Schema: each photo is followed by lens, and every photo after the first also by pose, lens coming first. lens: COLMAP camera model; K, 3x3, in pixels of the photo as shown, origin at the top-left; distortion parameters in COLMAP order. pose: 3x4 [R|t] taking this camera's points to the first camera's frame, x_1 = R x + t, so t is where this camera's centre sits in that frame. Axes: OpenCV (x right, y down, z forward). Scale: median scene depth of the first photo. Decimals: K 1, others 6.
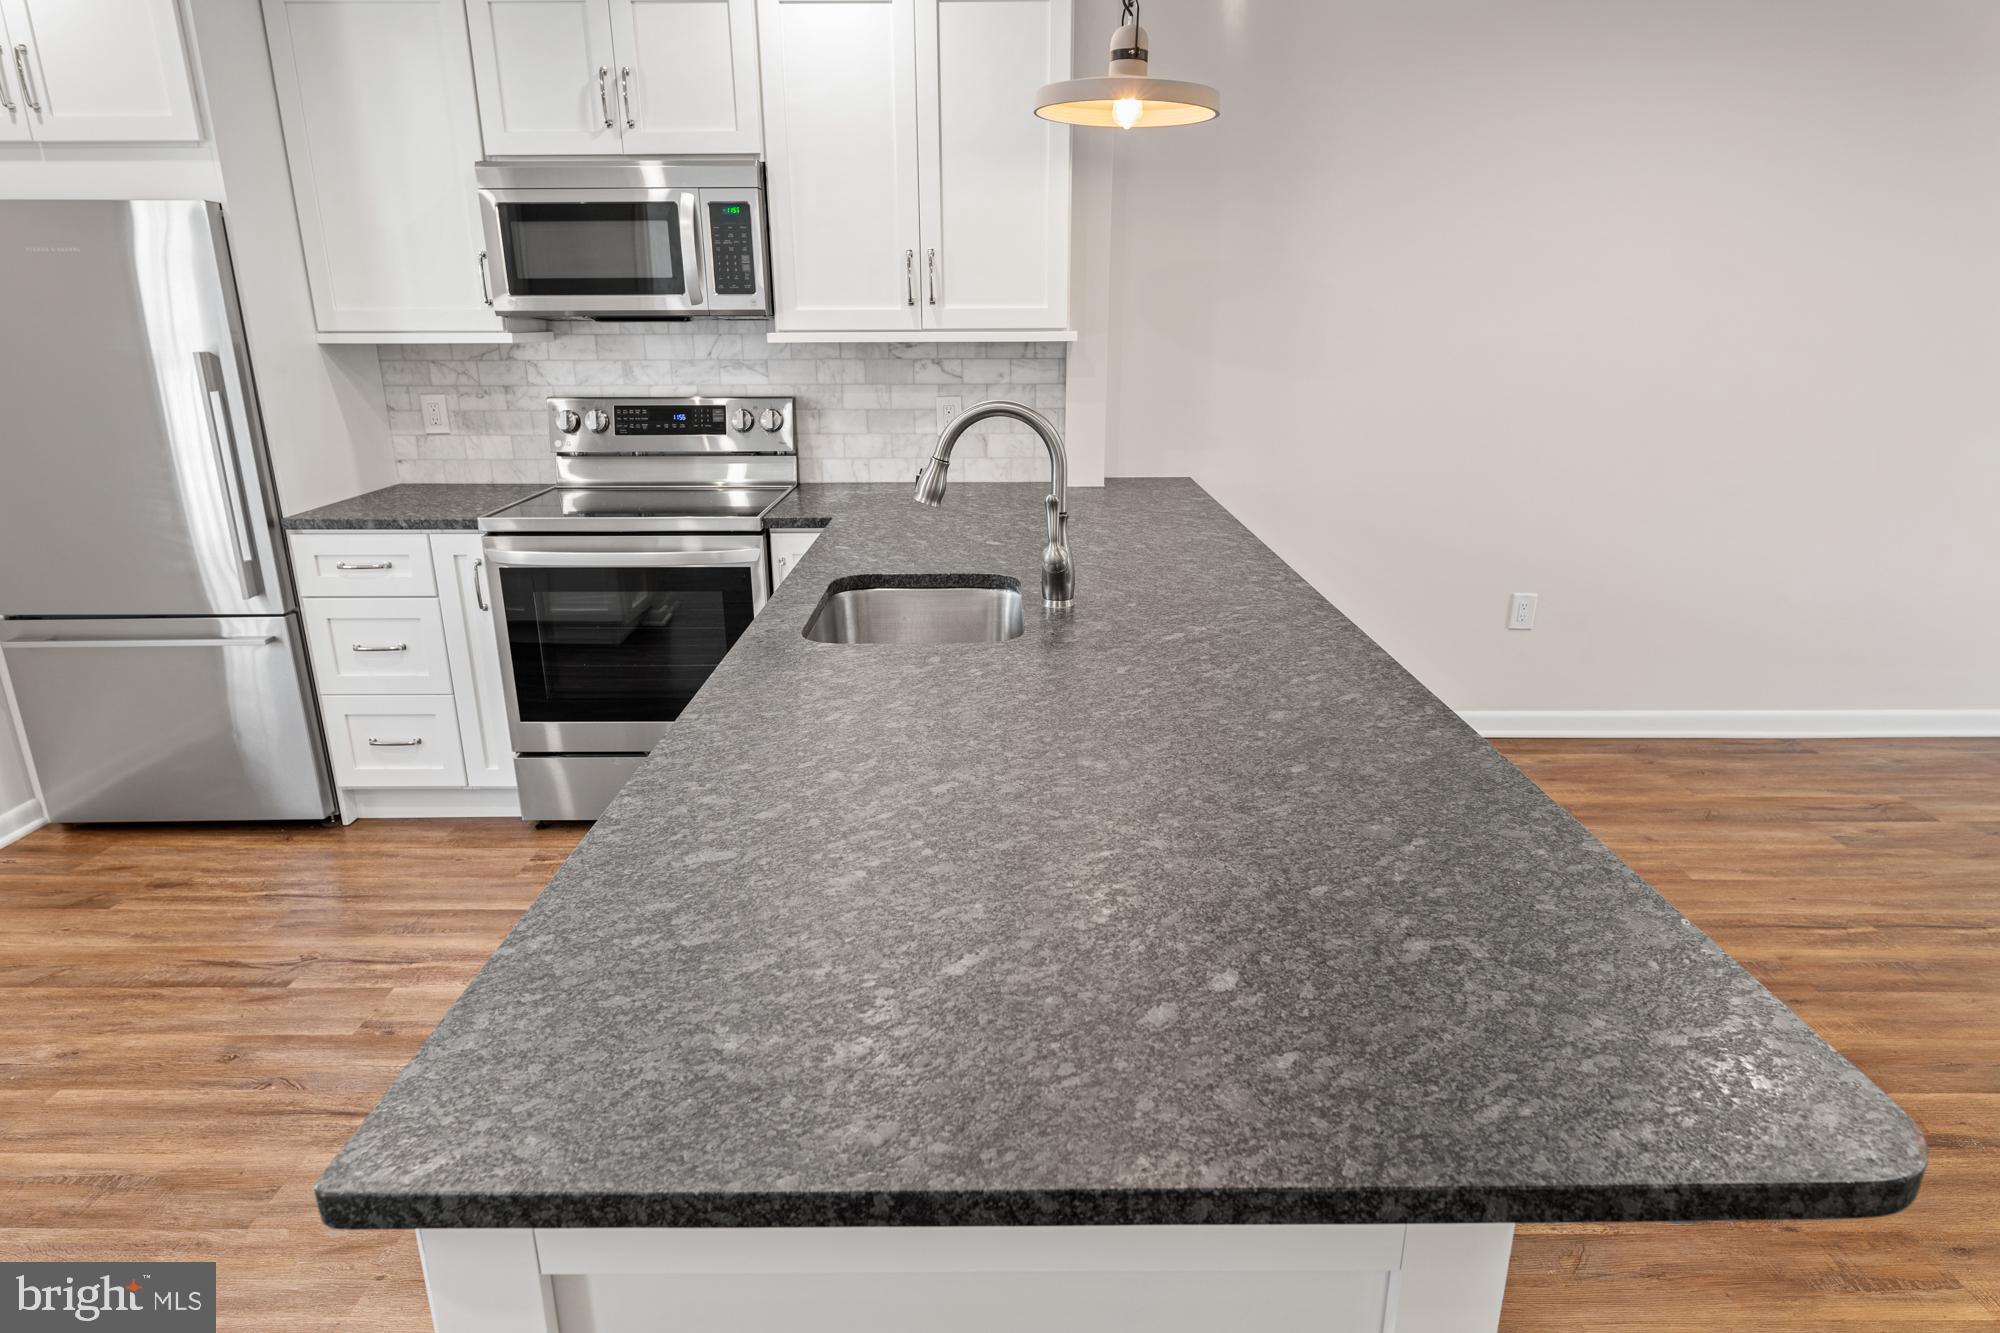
lens RADIAL K [[1165.6, 0, 1000.0], [0, 1165.6, 666.5], [0, 0, 1]] dist [0.002161, 0.000366]
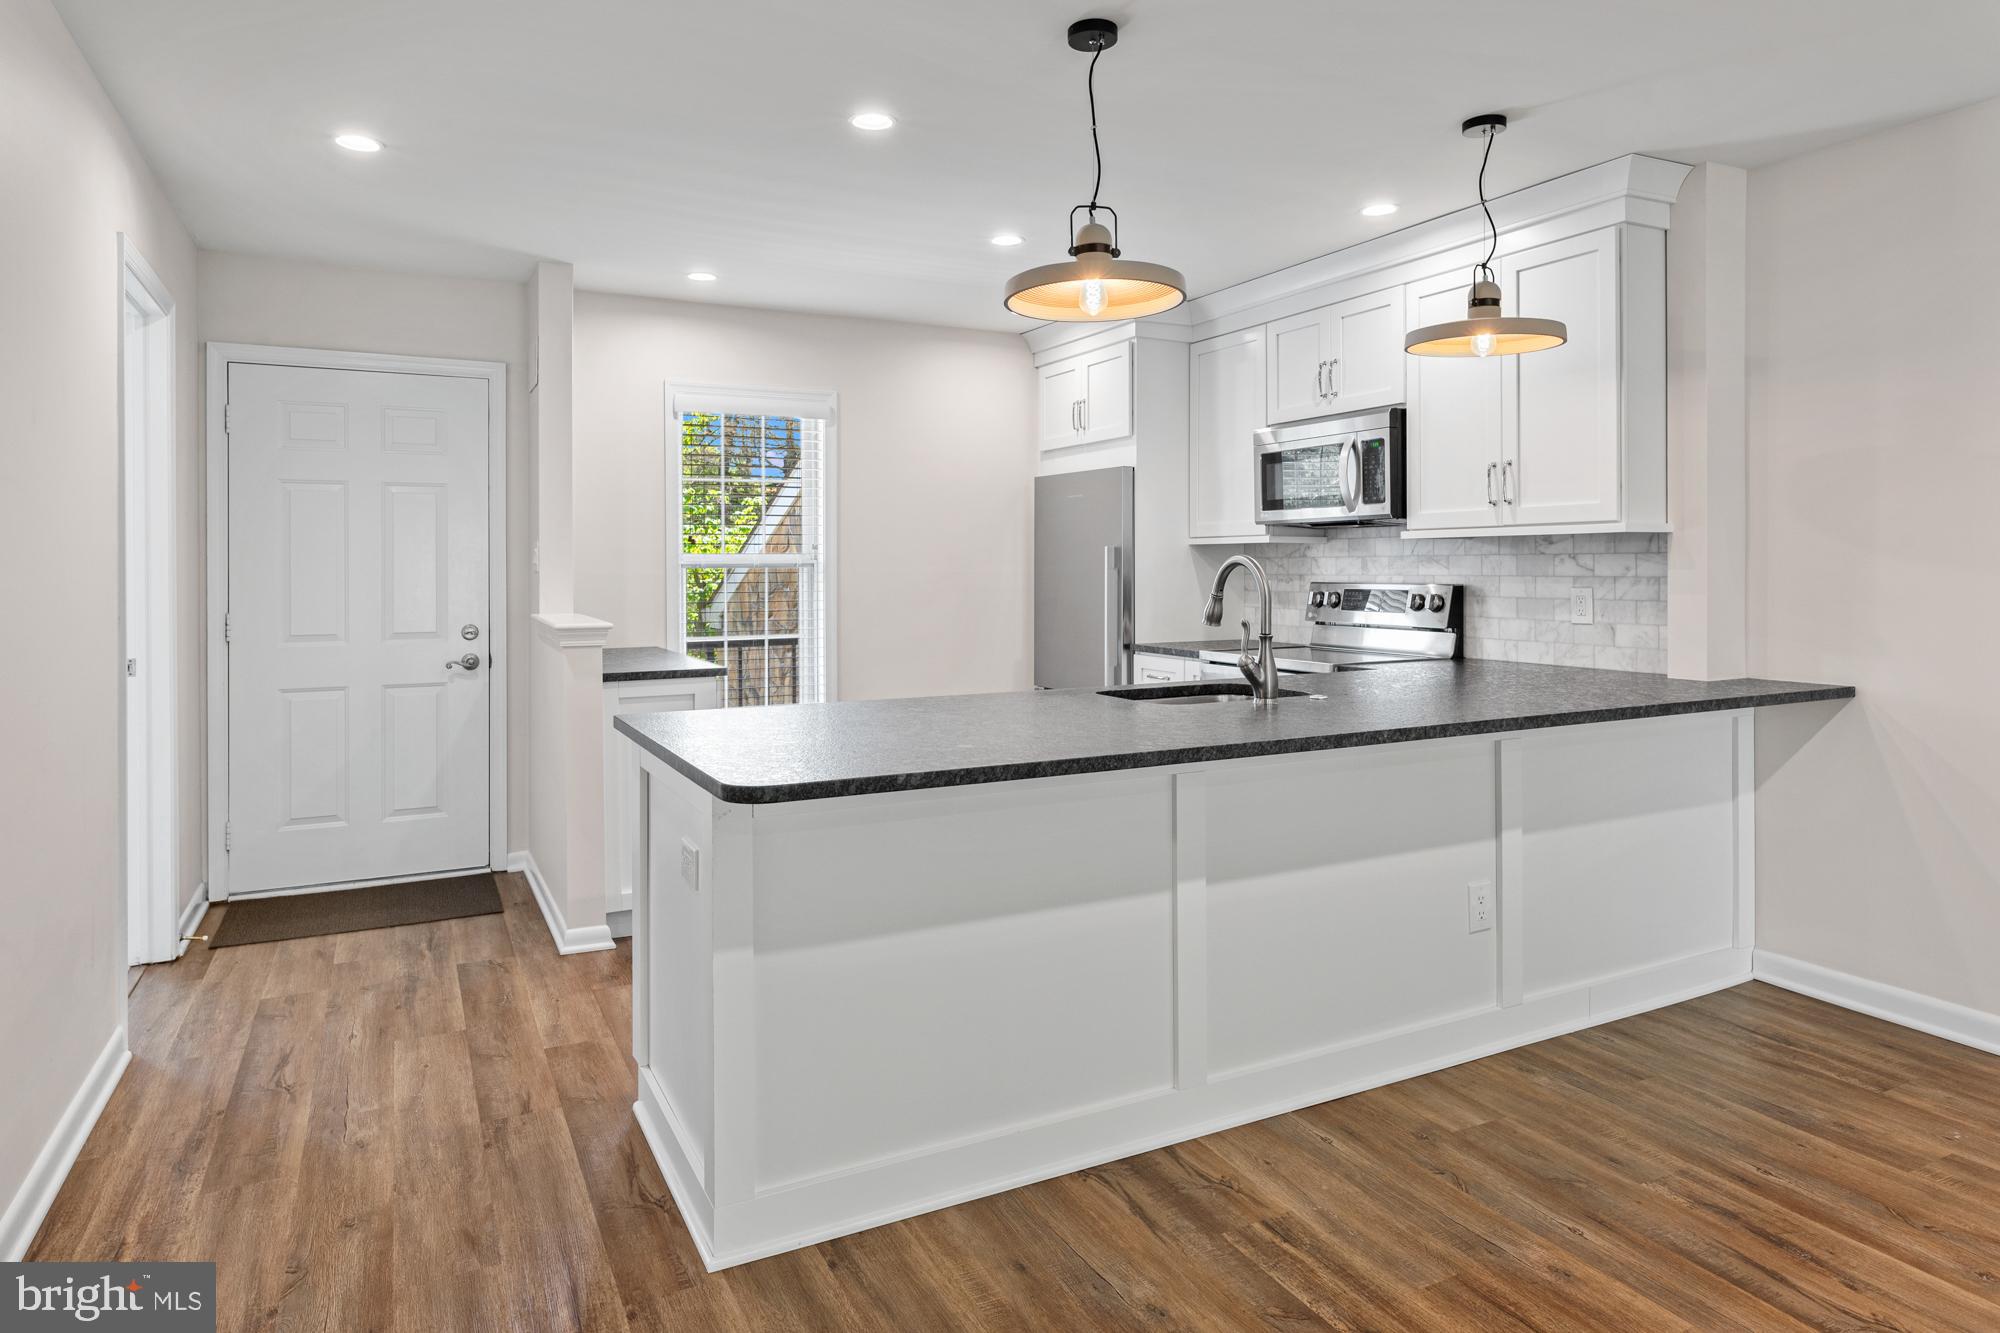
lens RADIAL K [[1172.0, 0, 983.5], [0, 1172.0, 569.6], [0, 0, 1]] dist [-0.000042, -0.000998]
pose [[0.449034, 0.004925, -0.893501, 0.738791], [-0.265393, 0.955591, -0.128107, 0.040801], [0.853191, 0.294654, 0.430401, 0.065495]]
